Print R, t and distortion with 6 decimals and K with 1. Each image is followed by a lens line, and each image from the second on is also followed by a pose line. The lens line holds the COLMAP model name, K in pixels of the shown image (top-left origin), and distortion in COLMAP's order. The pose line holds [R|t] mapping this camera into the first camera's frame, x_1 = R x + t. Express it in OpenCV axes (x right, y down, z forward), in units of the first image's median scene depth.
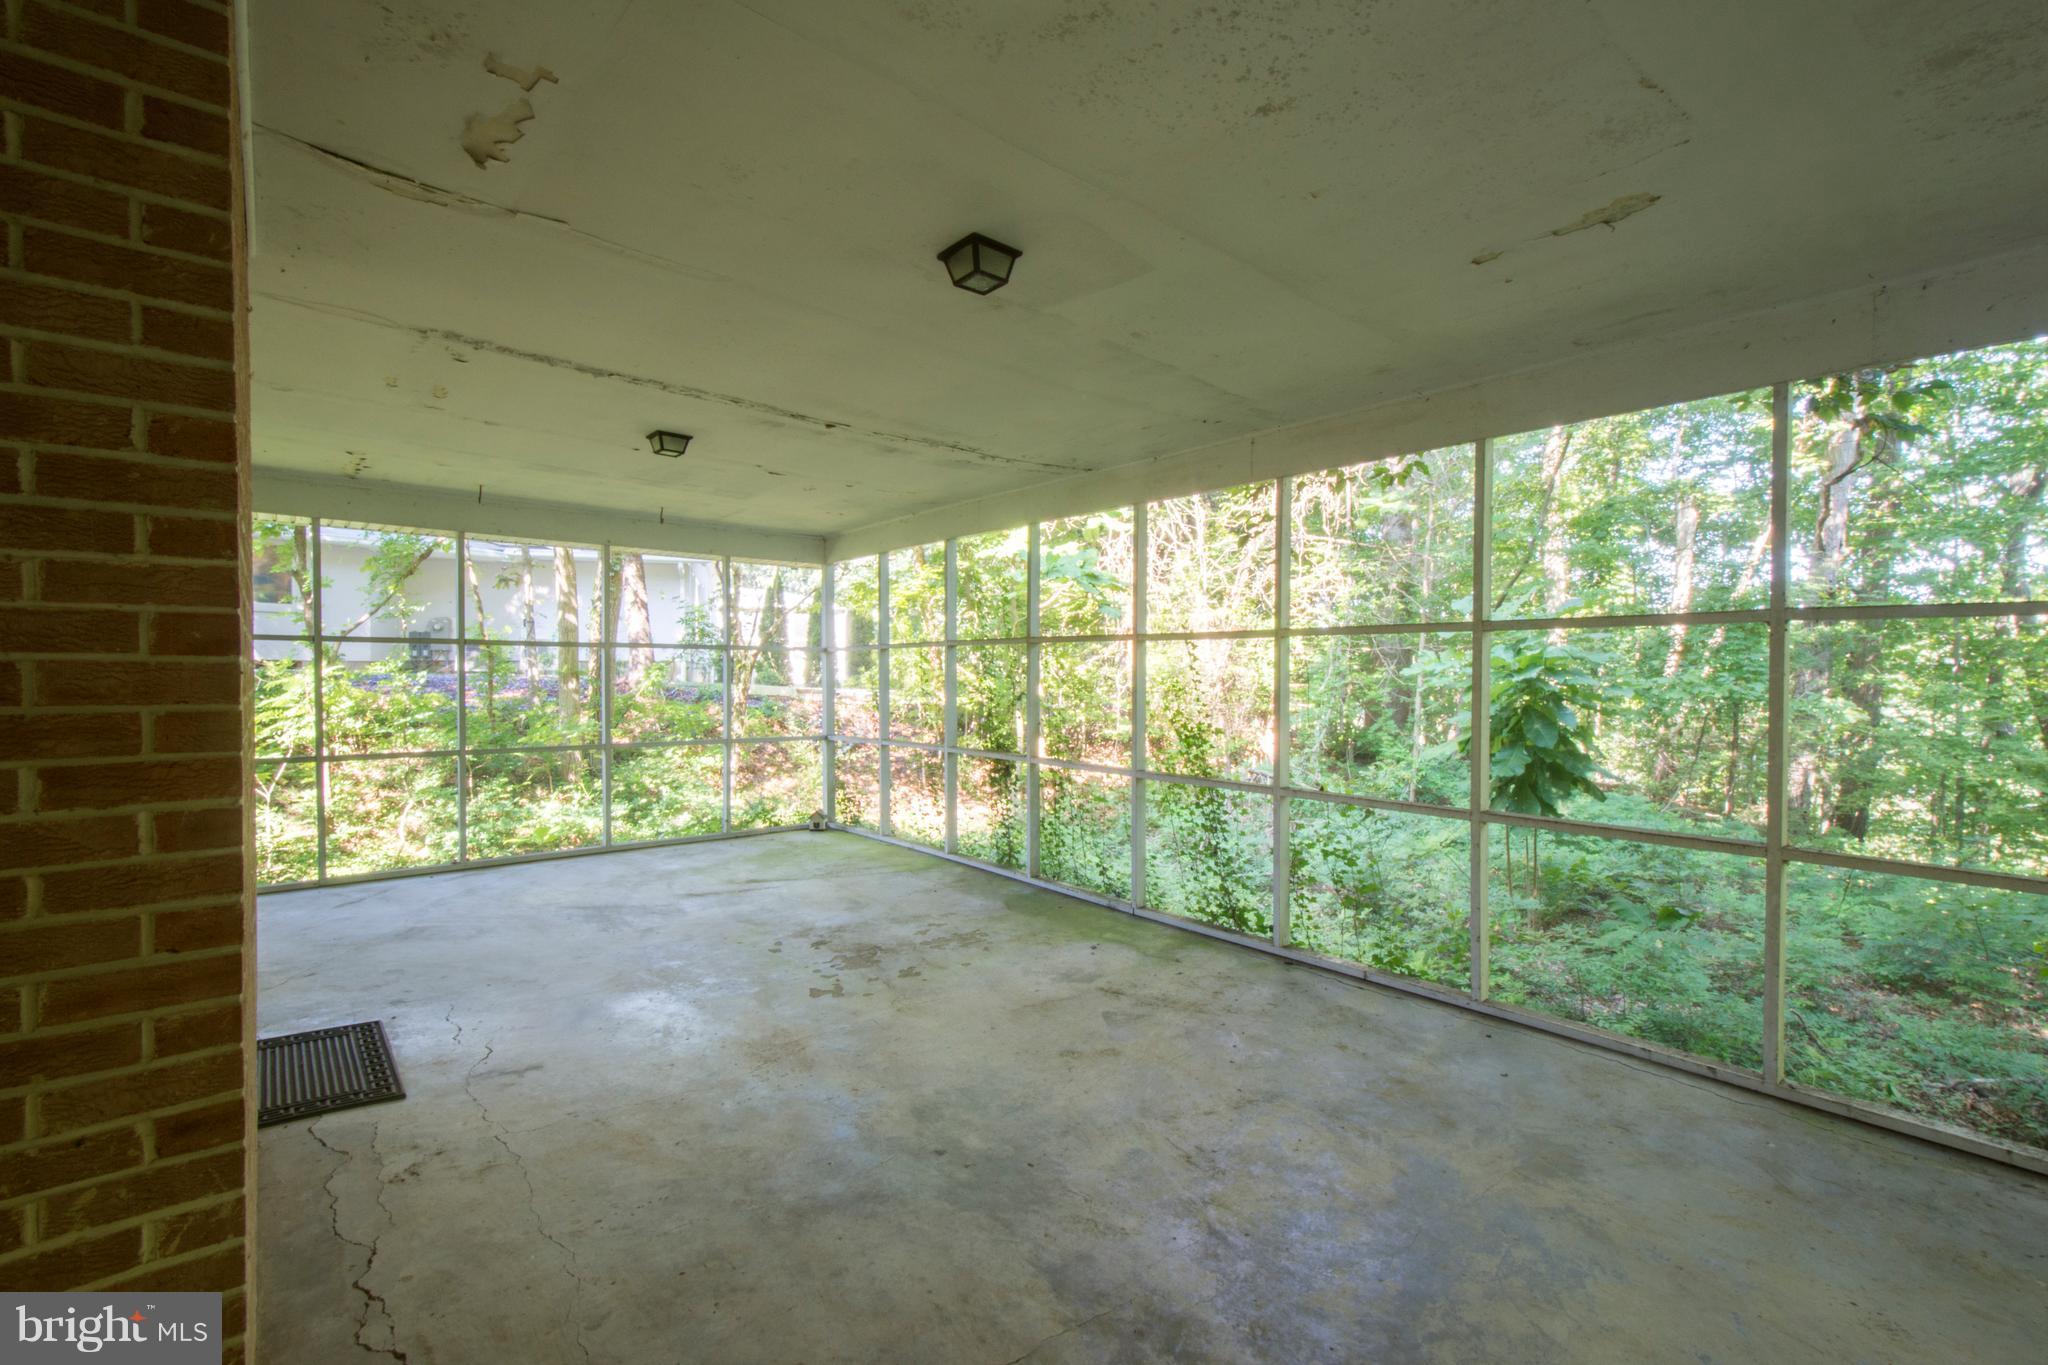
lens RADIAL K [[890.8, 0, 1019.1], [0, 890.8, 688.5], [0, 0, 1]] dist [0.009118, -0.001109]
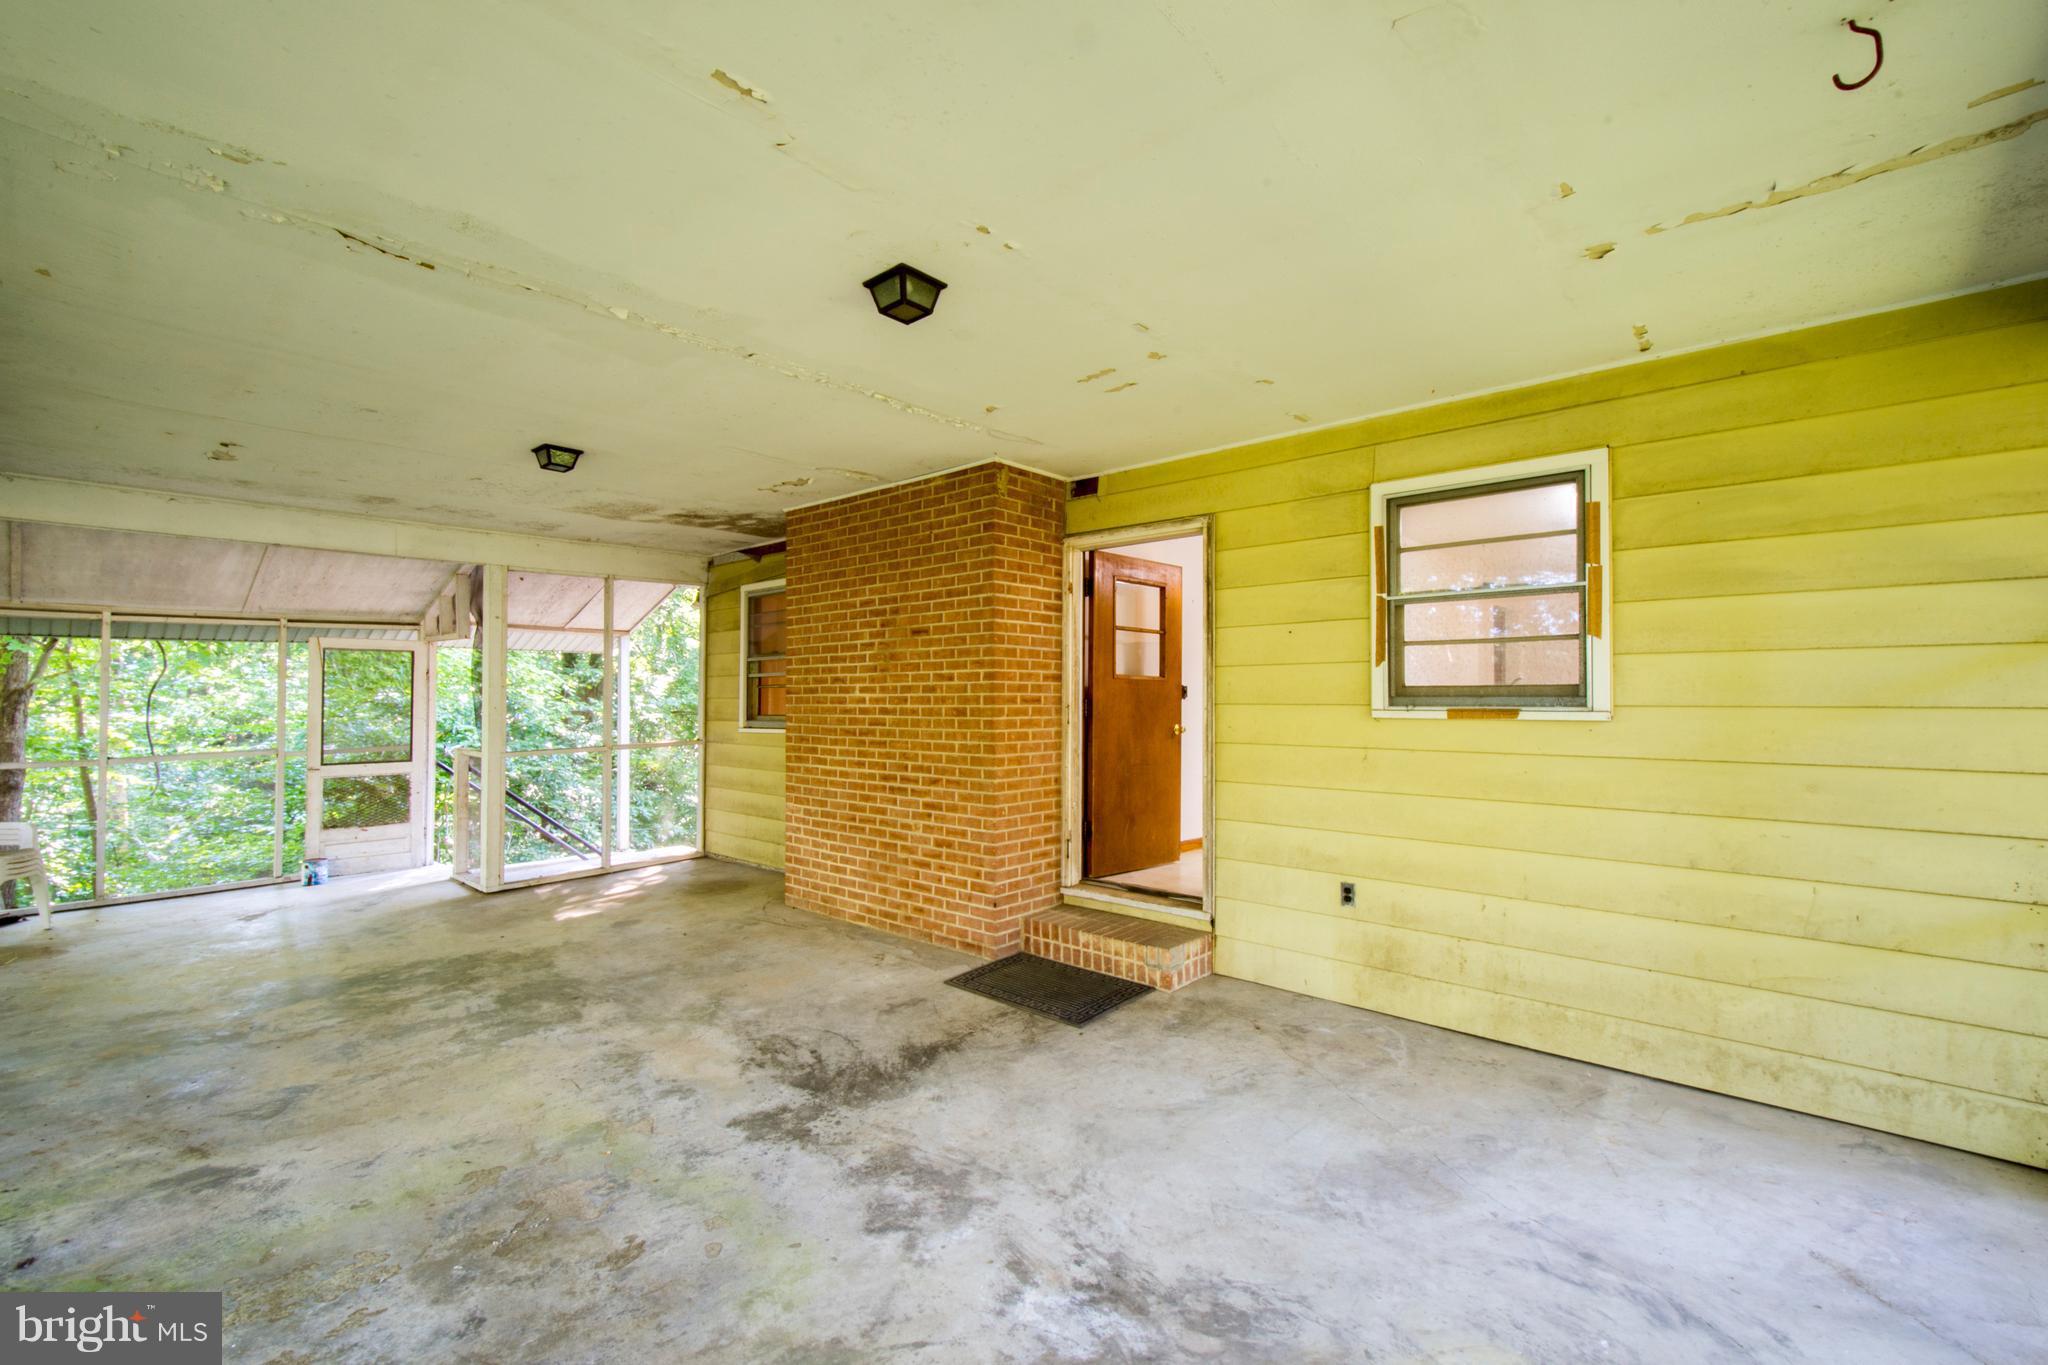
lens RADIAL K [[890.8, 0, 1019.1], [0, 890.8, 688.5], [0, 0, 1]] dist [0.009118, -0.001109]
pose [[-0.990619, -0.006851, -0.136483, -0.413339], [-0.007224, 0.999971, 0.002237, -0.026552], [0.136464, 0.003202, -0.990640, 1.700954]]
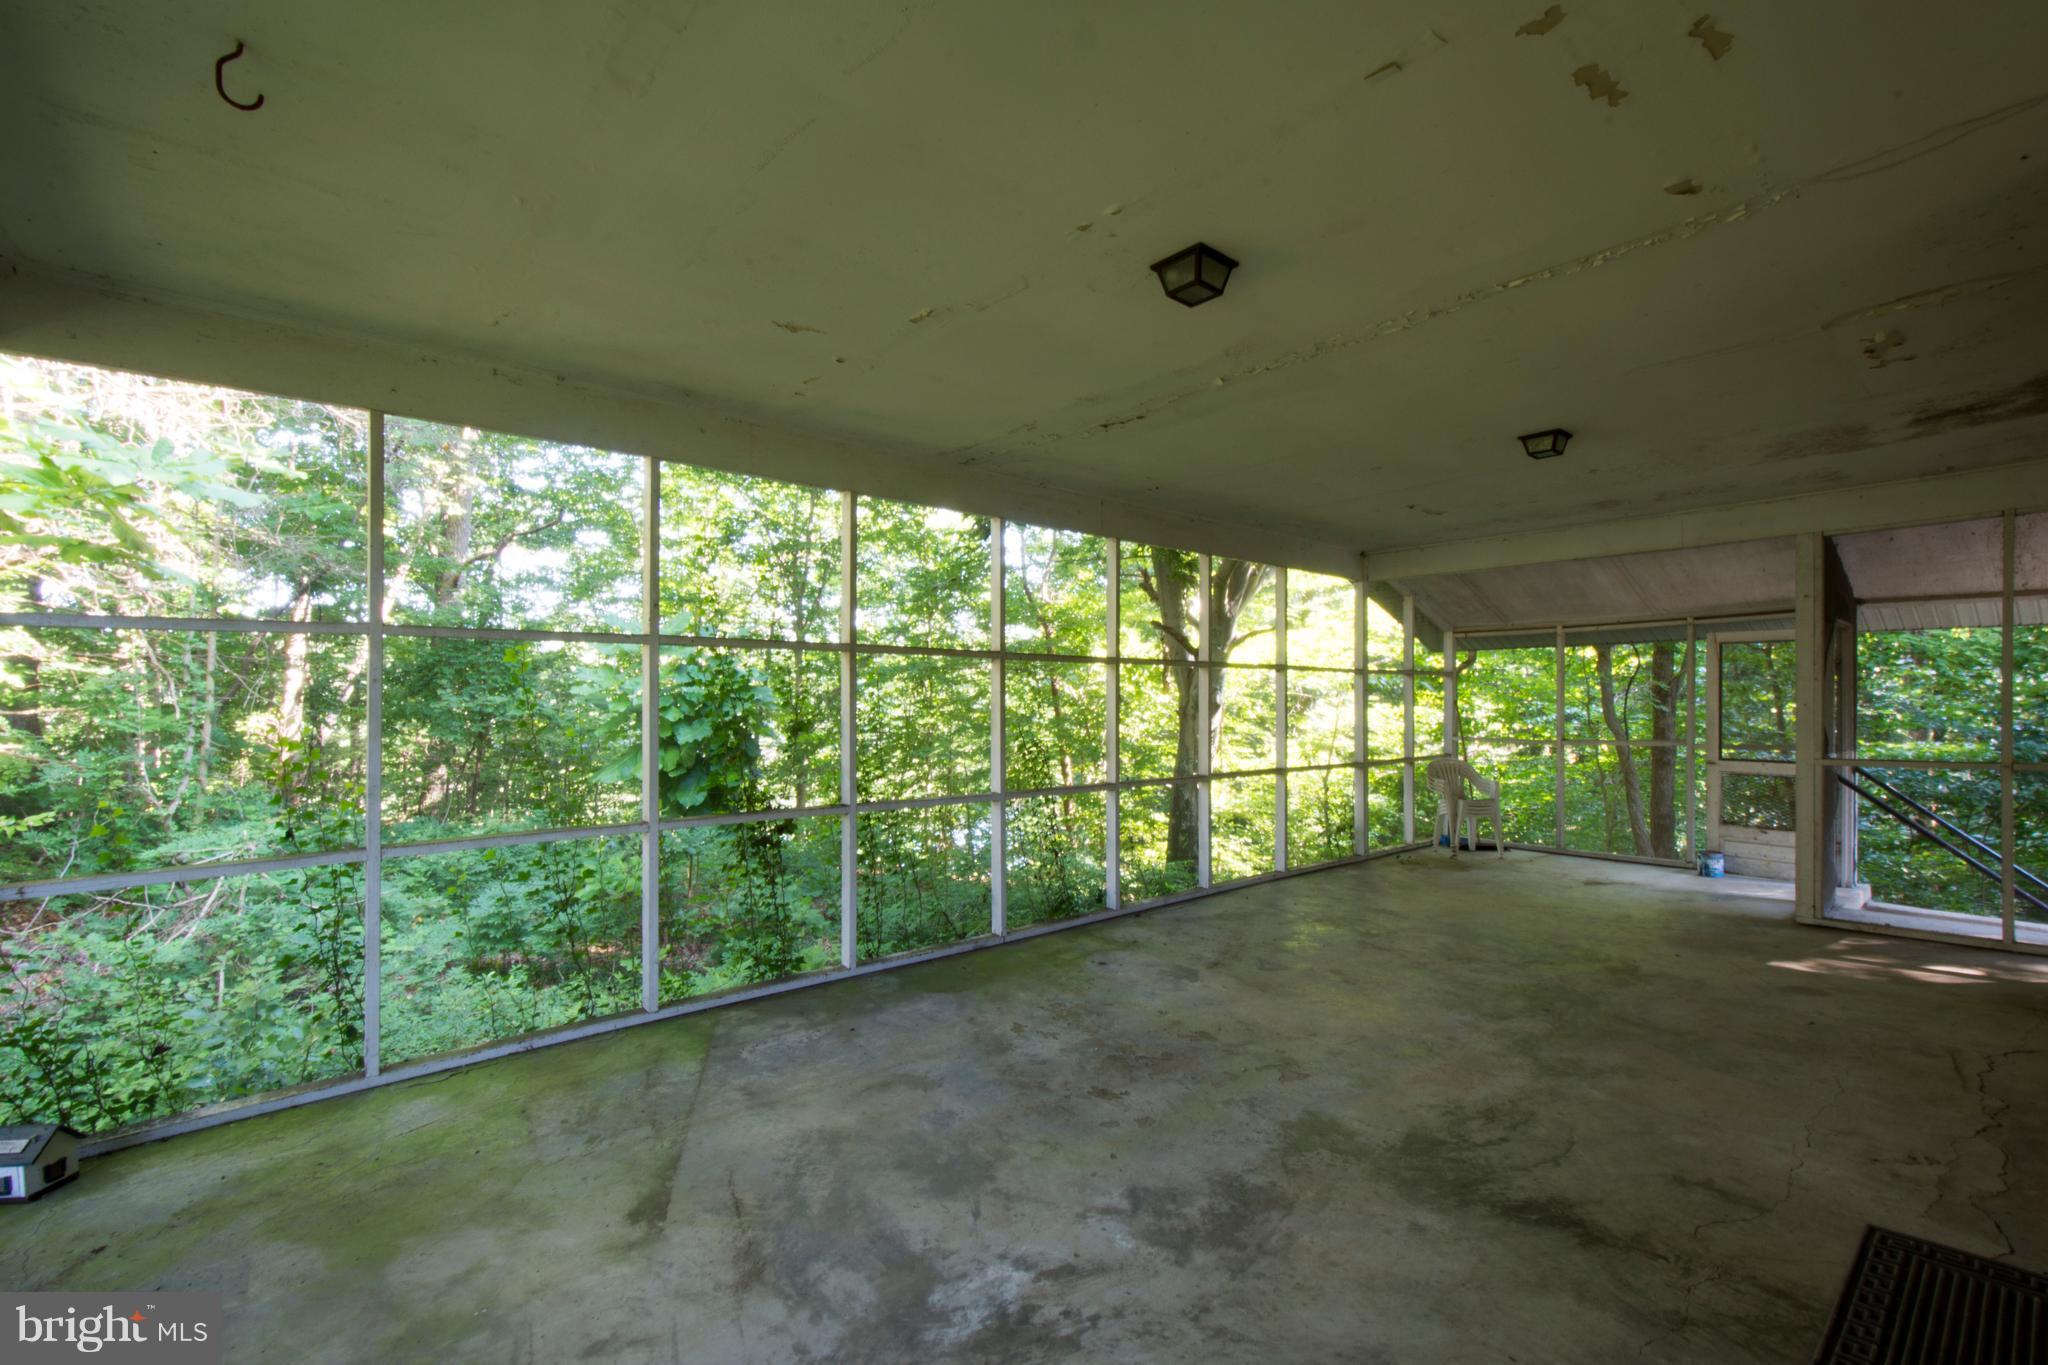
lens RADIAL K [[890.8, 0, 1019.1], [0, 890.8, 688.5], [0, 0, 1]] dist [0.009118, -0.001109]
pose [[-0.003253, 0.000754, 0.999994, -1.015592], [0.016693, 0.999860, -0.000699, -0.024842], [-0.999855, 0.016691, -0.003265, 1.197653]]
